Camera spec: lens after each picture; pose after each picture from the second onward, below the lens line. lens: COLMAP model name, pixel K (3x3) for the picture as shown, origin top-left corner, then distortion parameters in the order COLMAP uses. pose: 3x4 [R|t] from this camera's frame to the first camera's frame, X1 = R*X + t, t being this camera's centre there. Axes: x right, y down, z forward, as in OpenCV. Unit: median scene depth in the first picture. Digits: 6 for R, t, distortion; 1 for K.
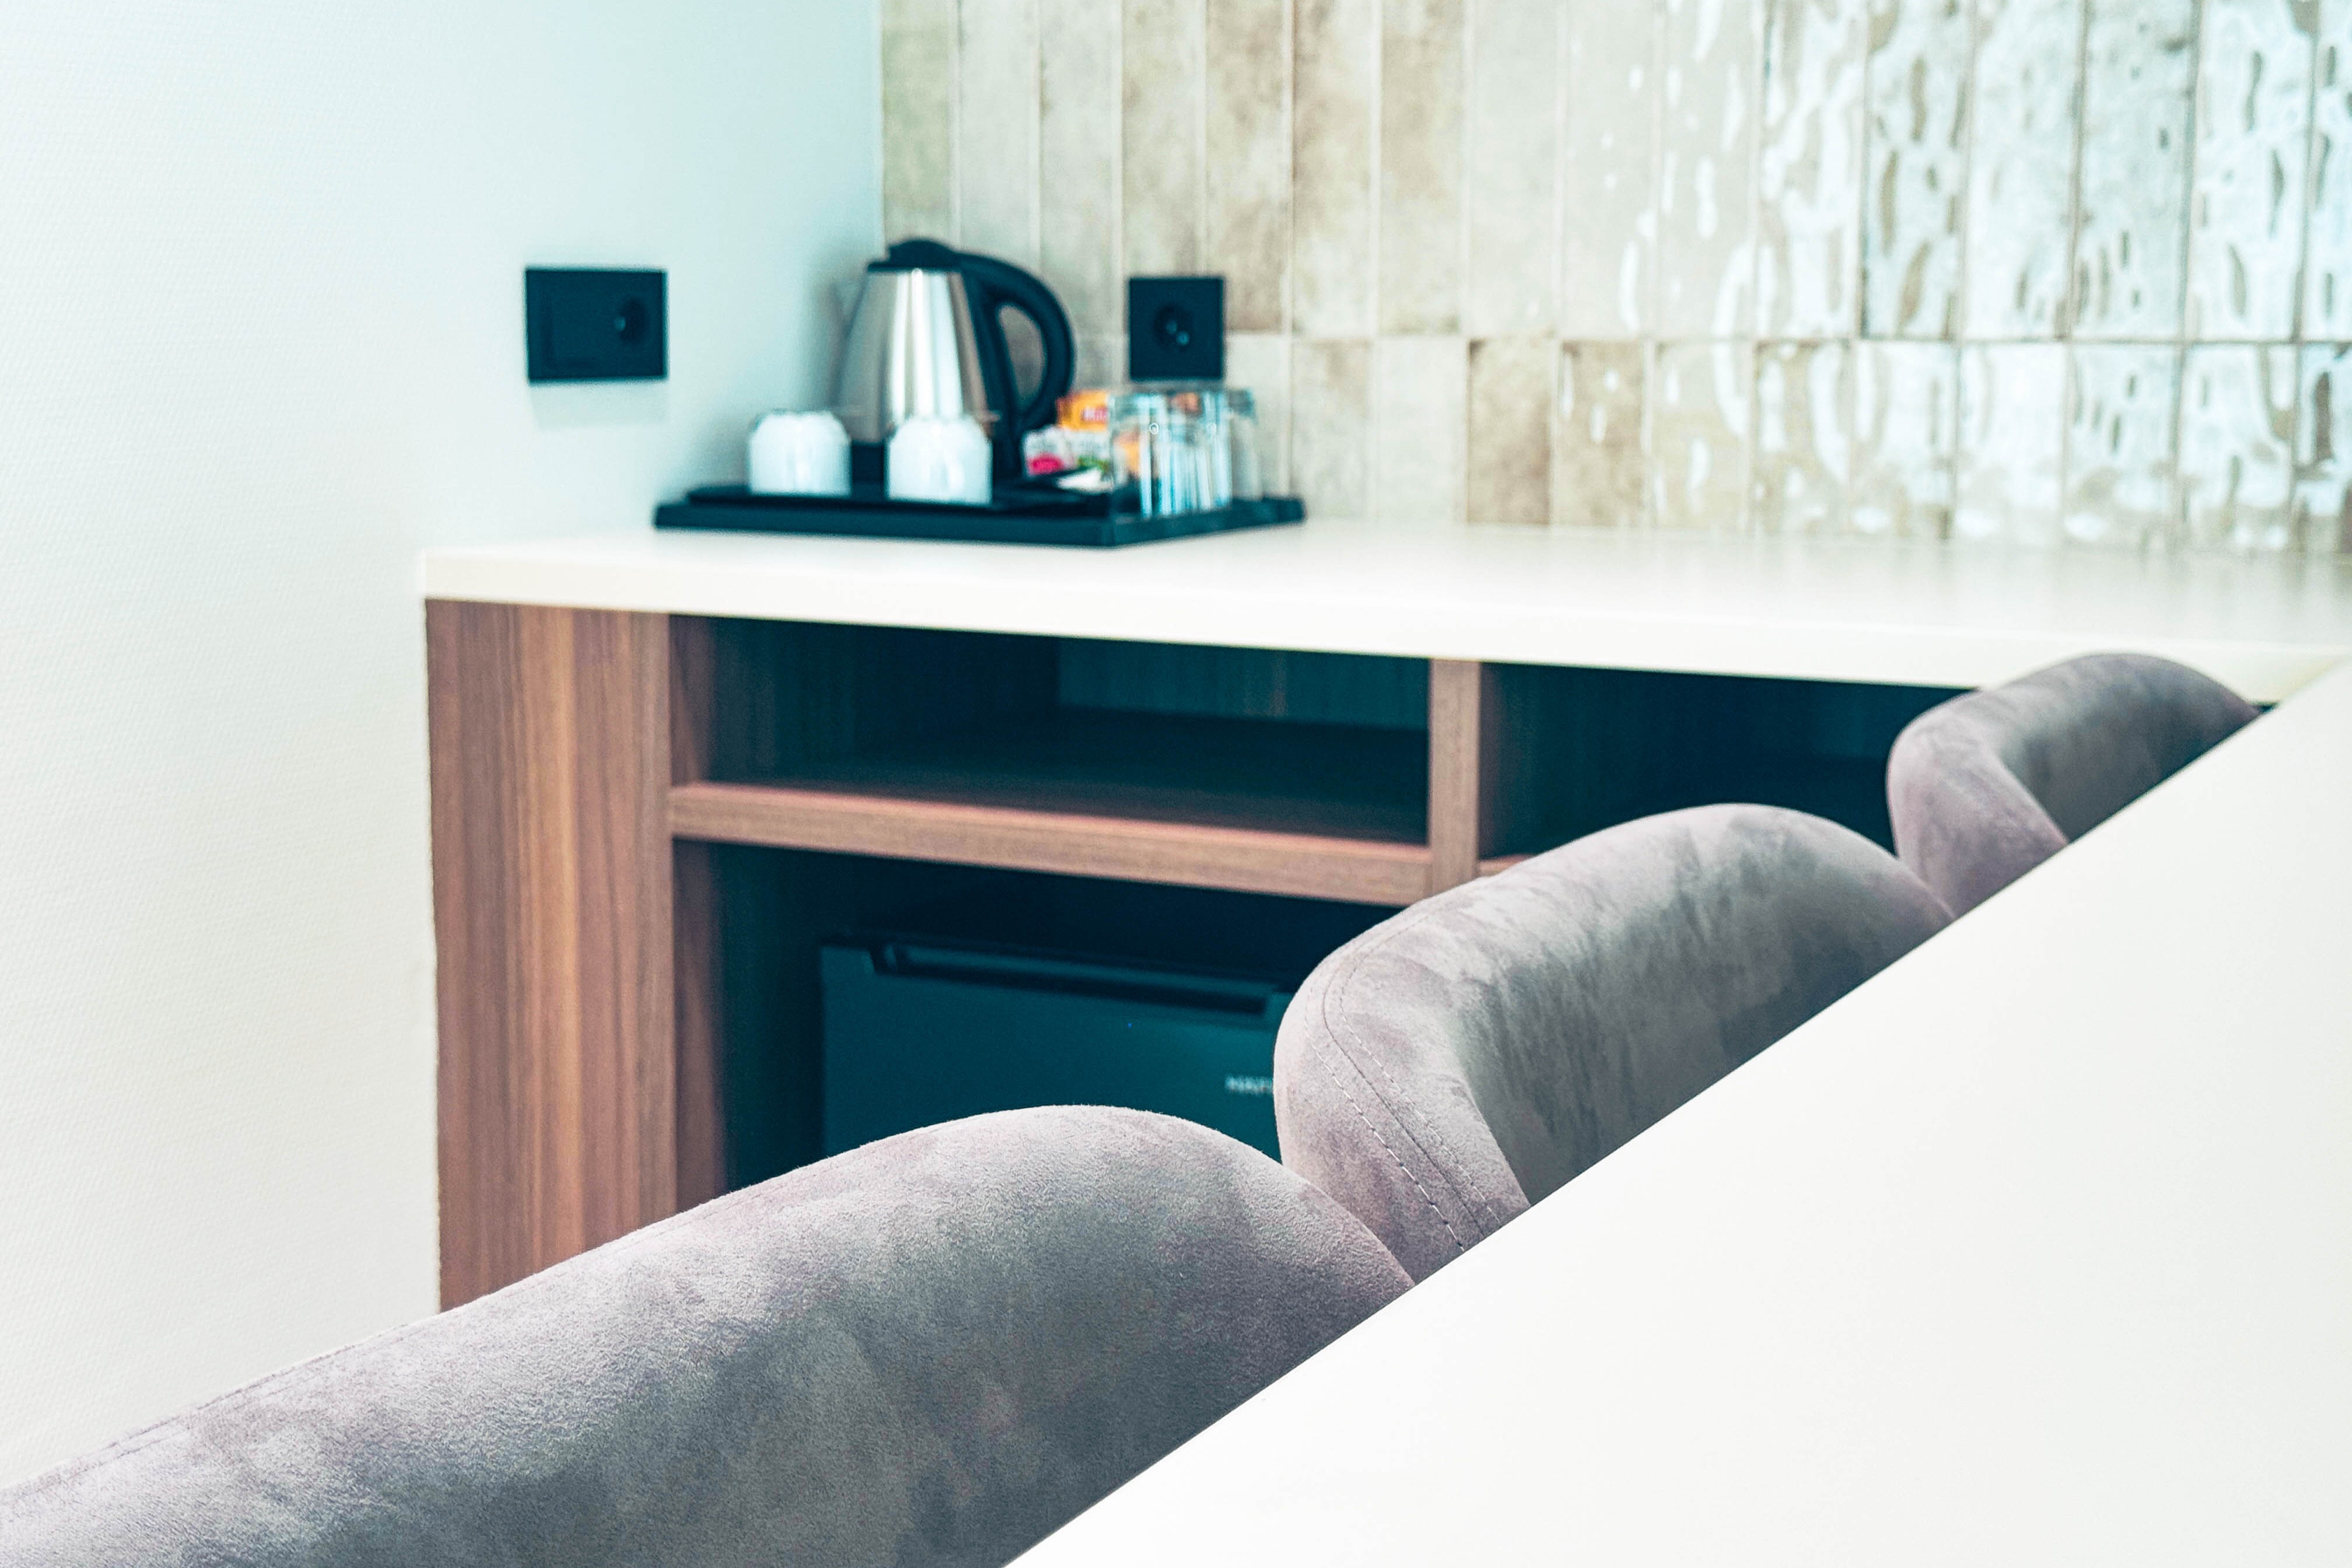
lens RADIAL K [[3283.5, 0, 1178.5], [0, 3283.5, 788.9], [0, 0, 1]] dist [0.090204, 0.000000]
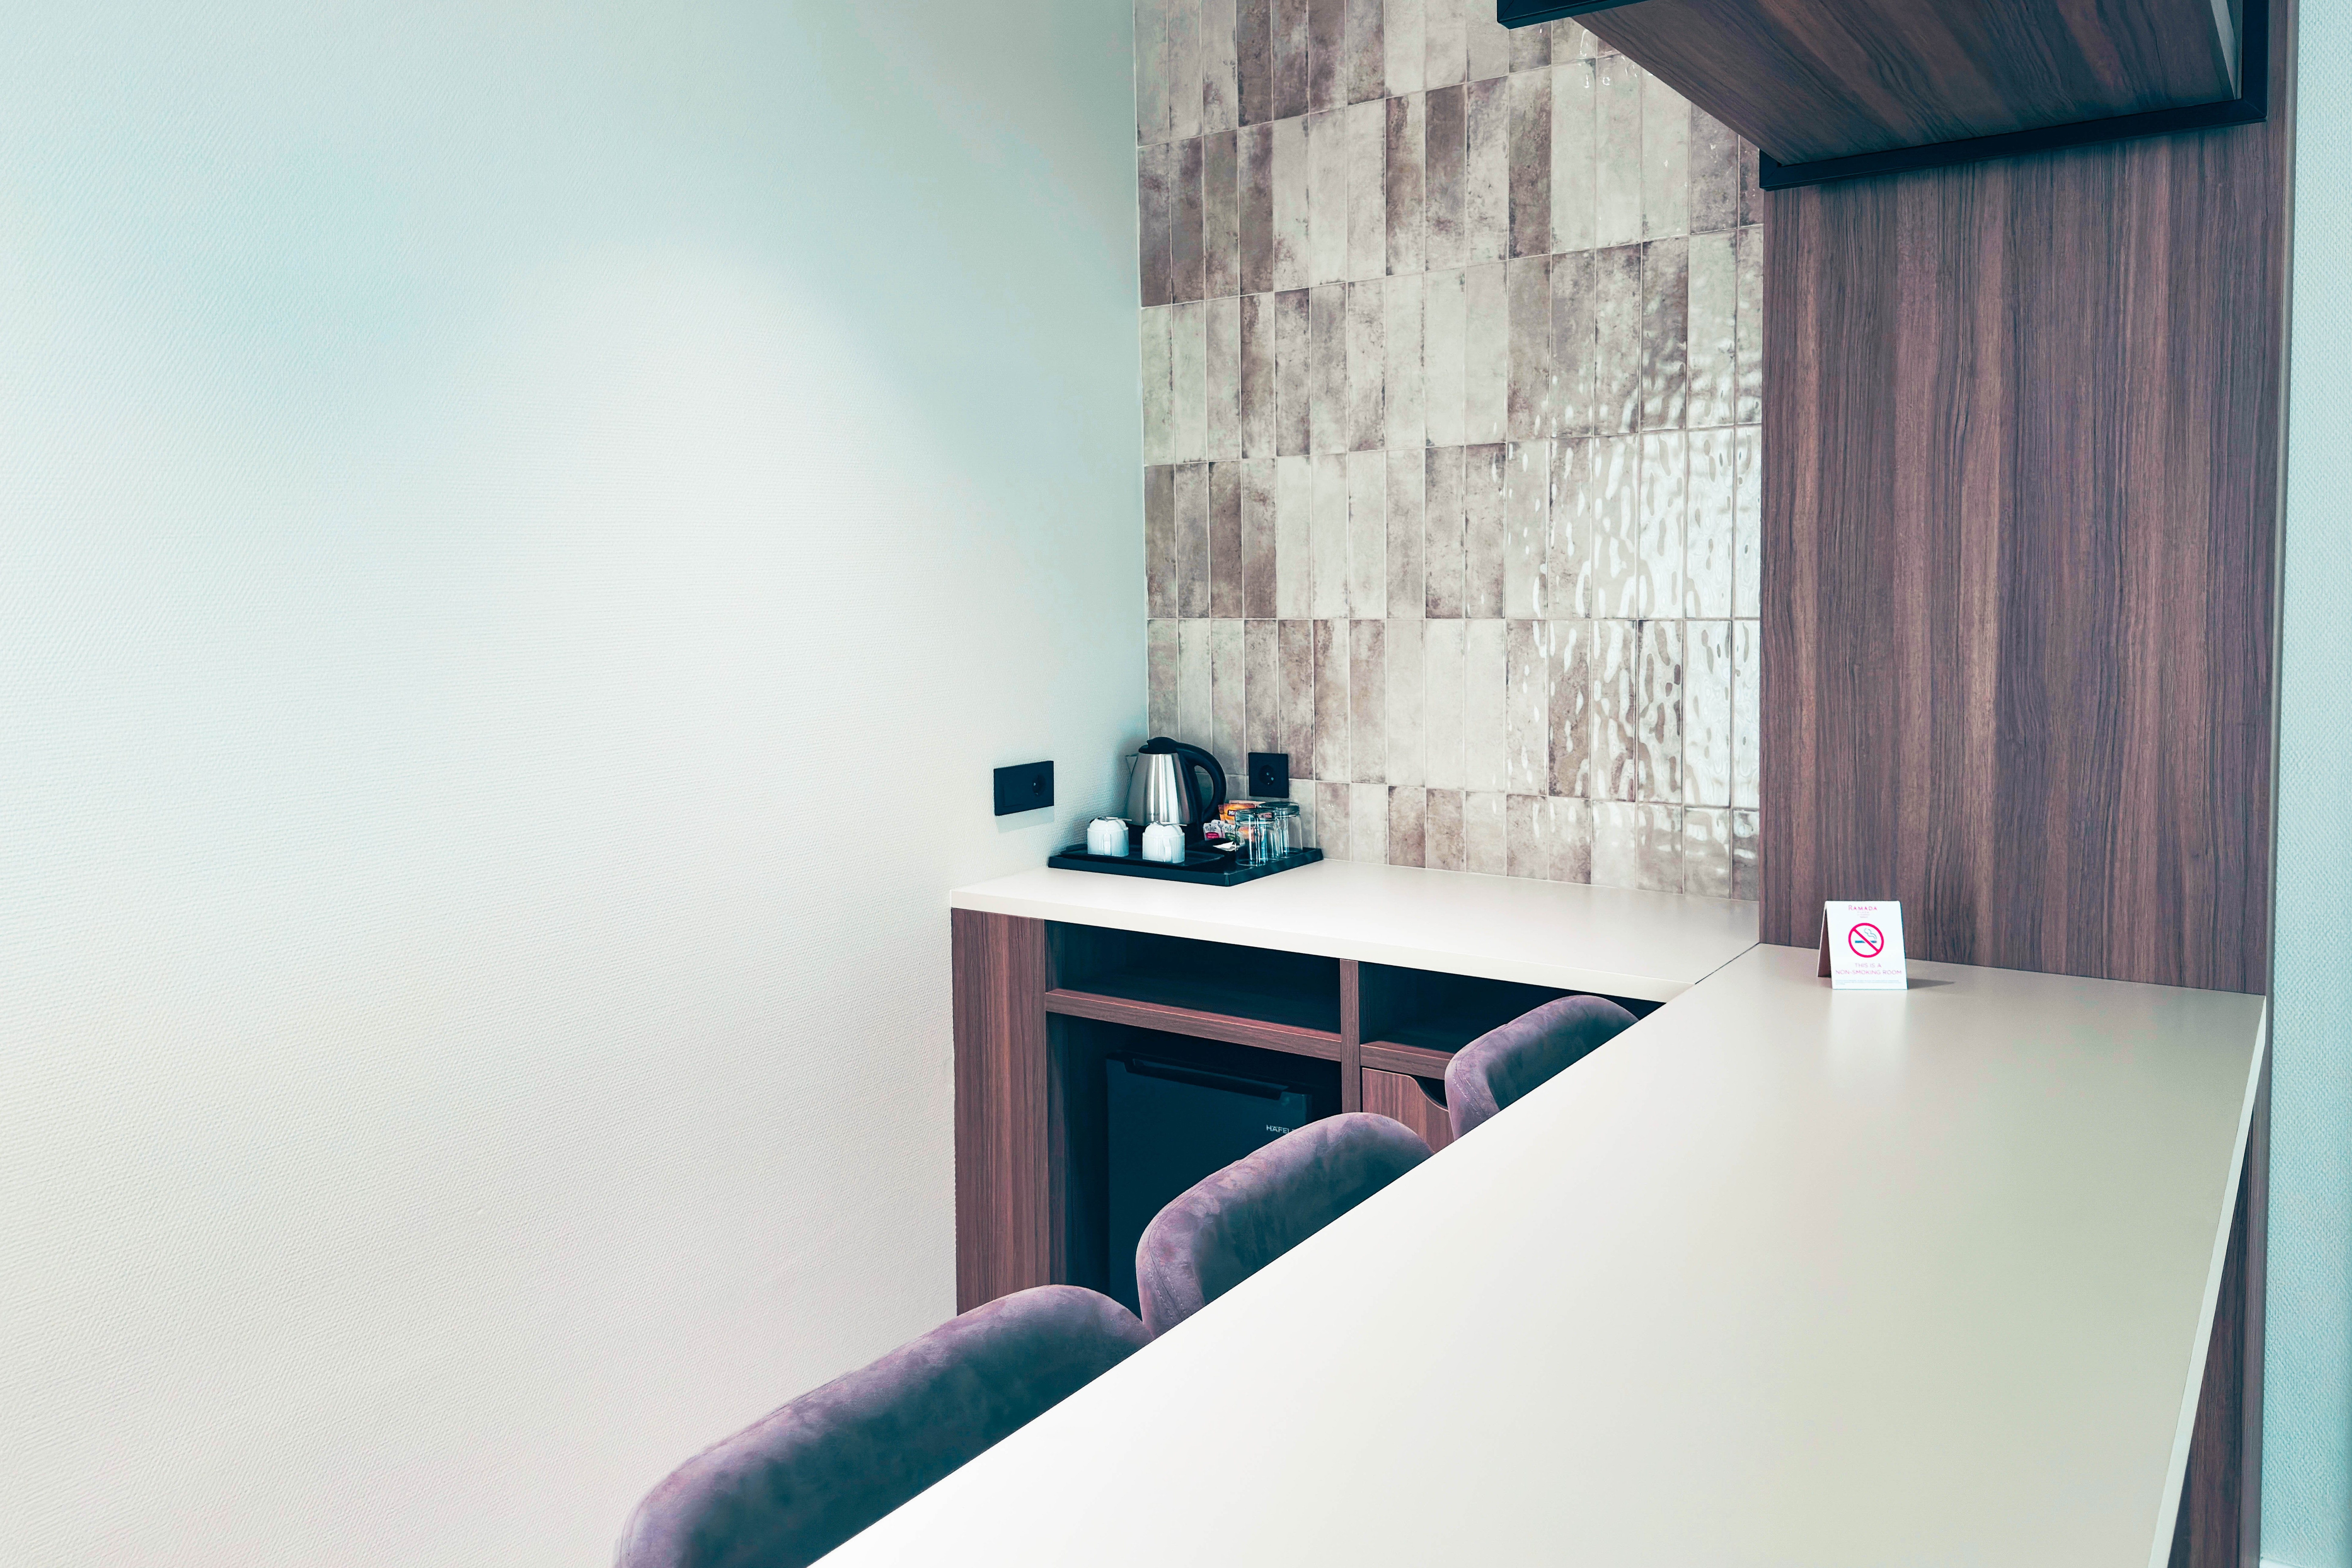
lens RADIAL K [[1700.2, 0, 1155.7], [0, 1700.2, 712.2], [0, 0, 1]] dist [0.067558, -0.080677]
pose [[0.990131, -0.012423, -0.139593, 0.096586], [0.002871, 0.997652, -0.068428, -0.109681], [0.140115, 0.067352, 0.987842, -0.231659]]
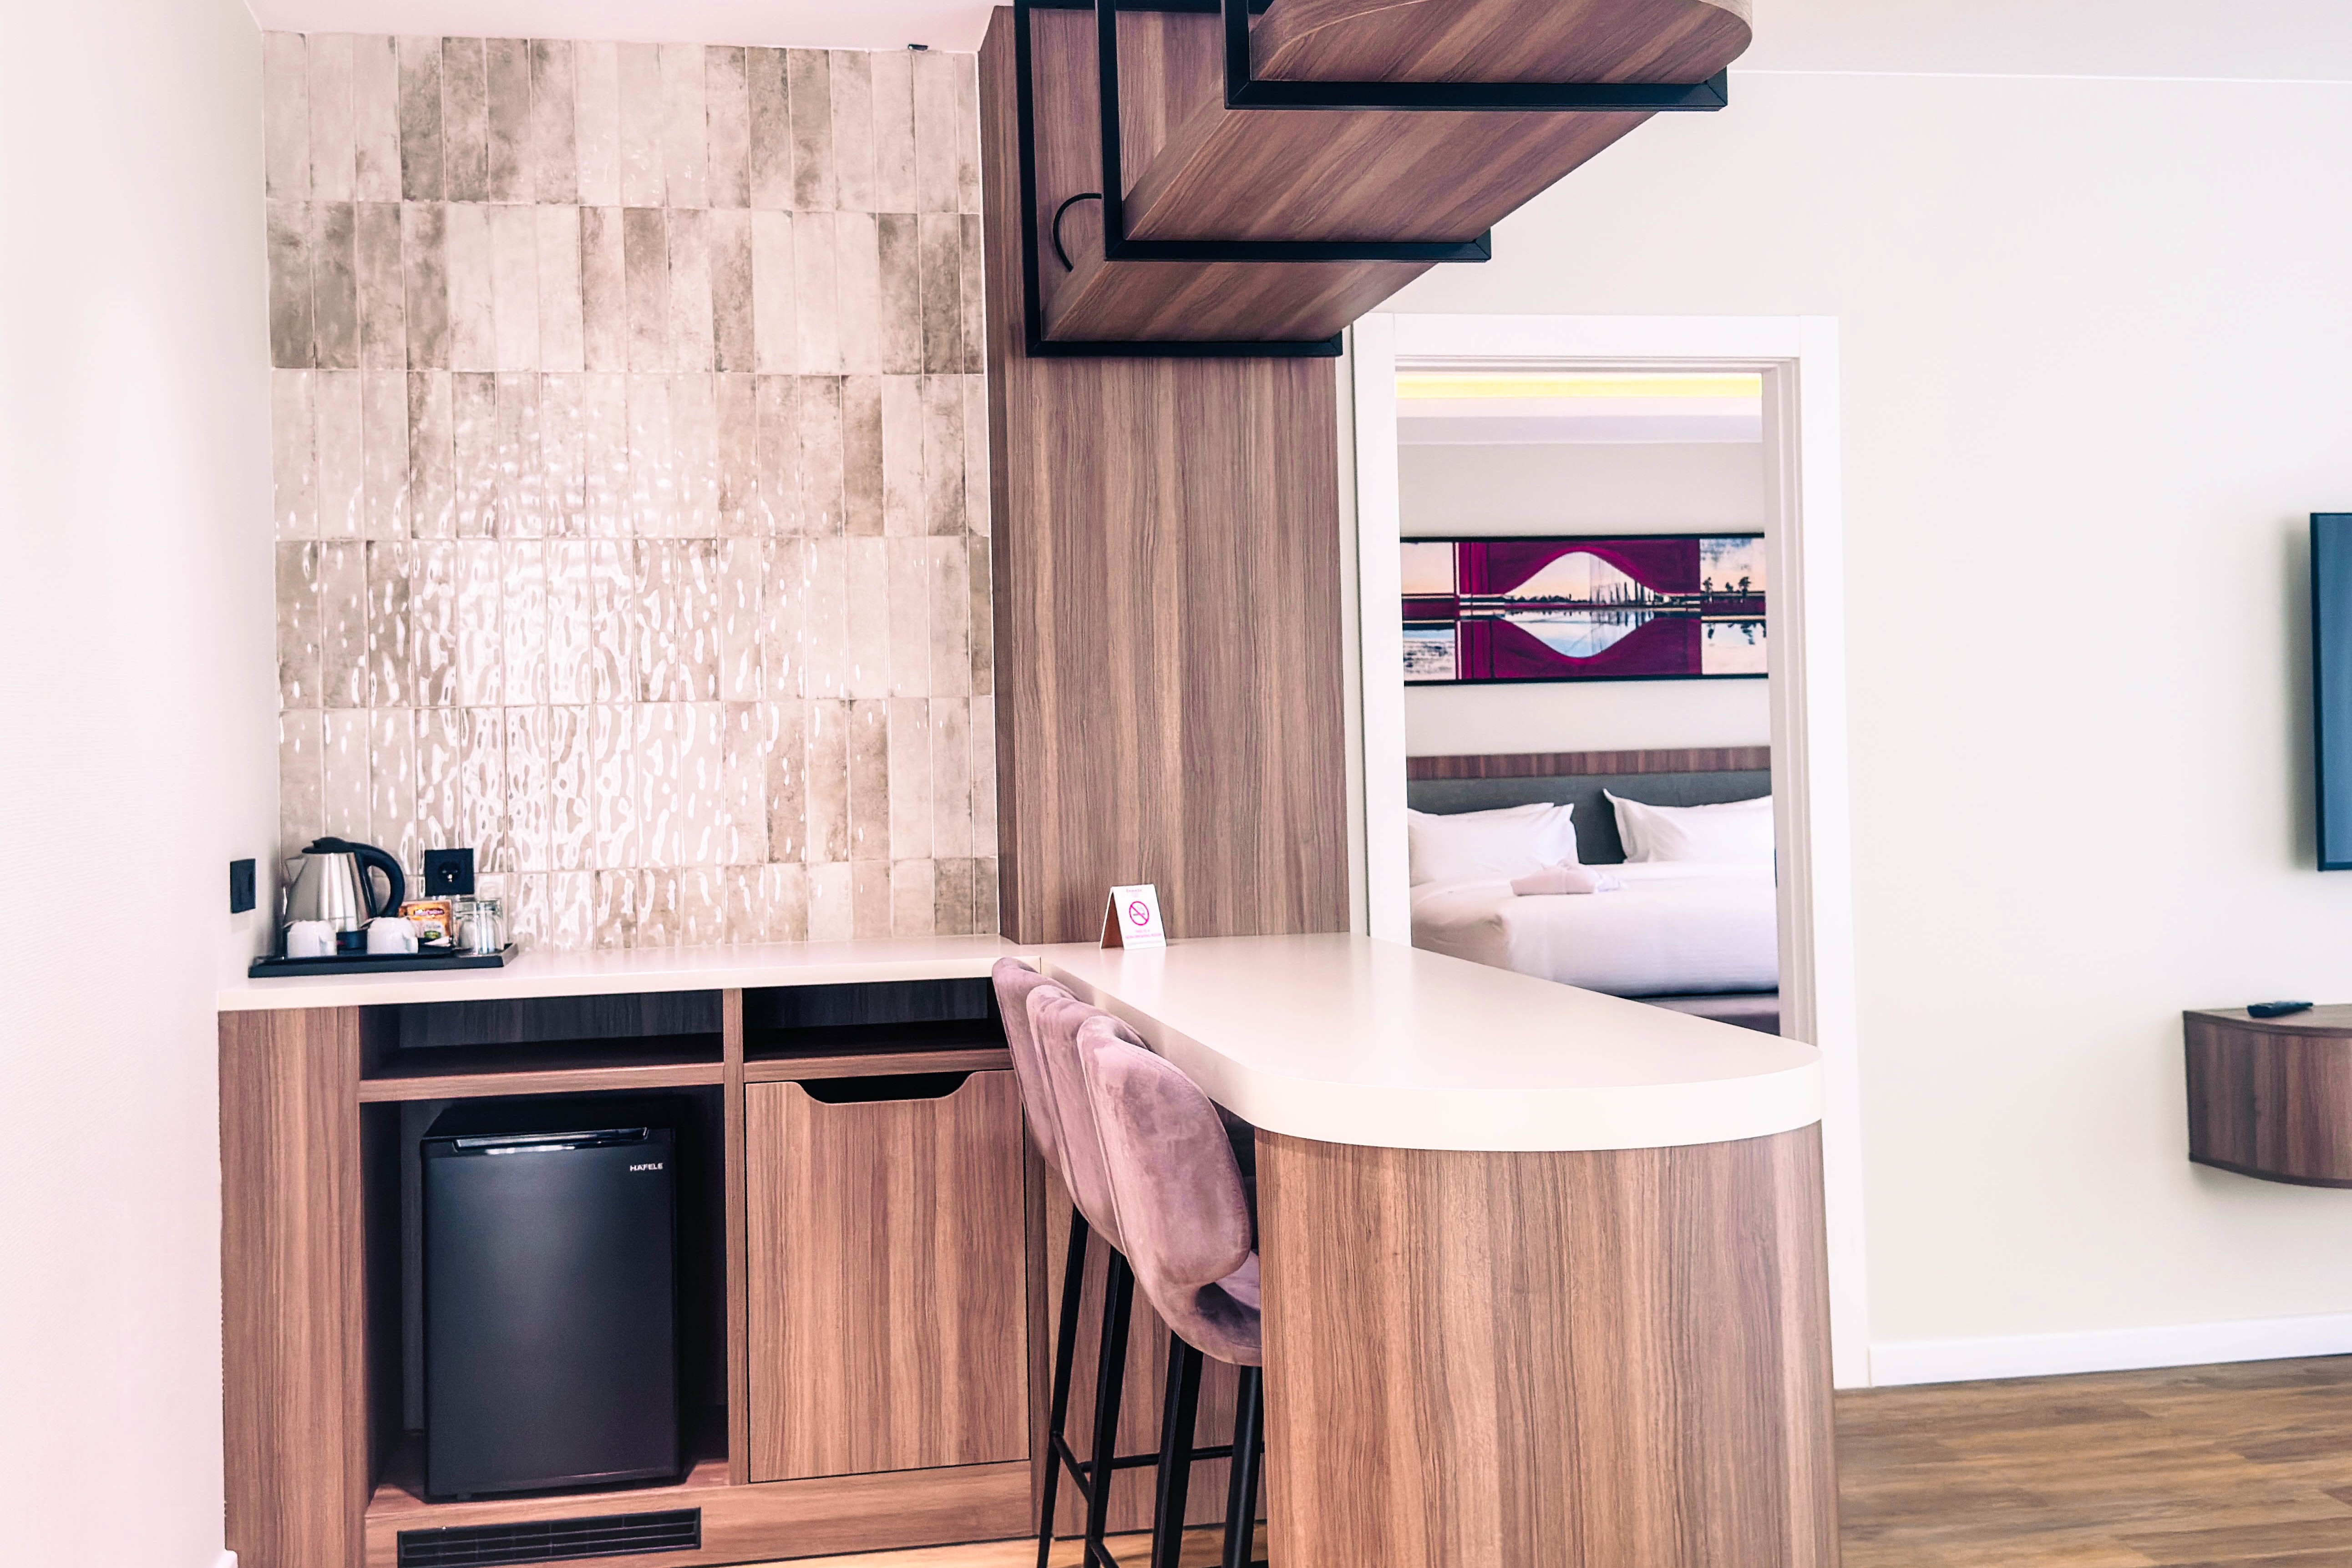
lens RADIAL K [[2670.0, 0, 1169.9], [0, 2670.0, 772.4], [0, 0, 1]] dist [0.050413, 0.000000]
pose [[0.789407, -0.026699, 0.613289, -0.779957], [0.121215, 0.986163, -0.113093, 0.062148], [-0.601783, 0.163617, 0.781720, -0.776197]]
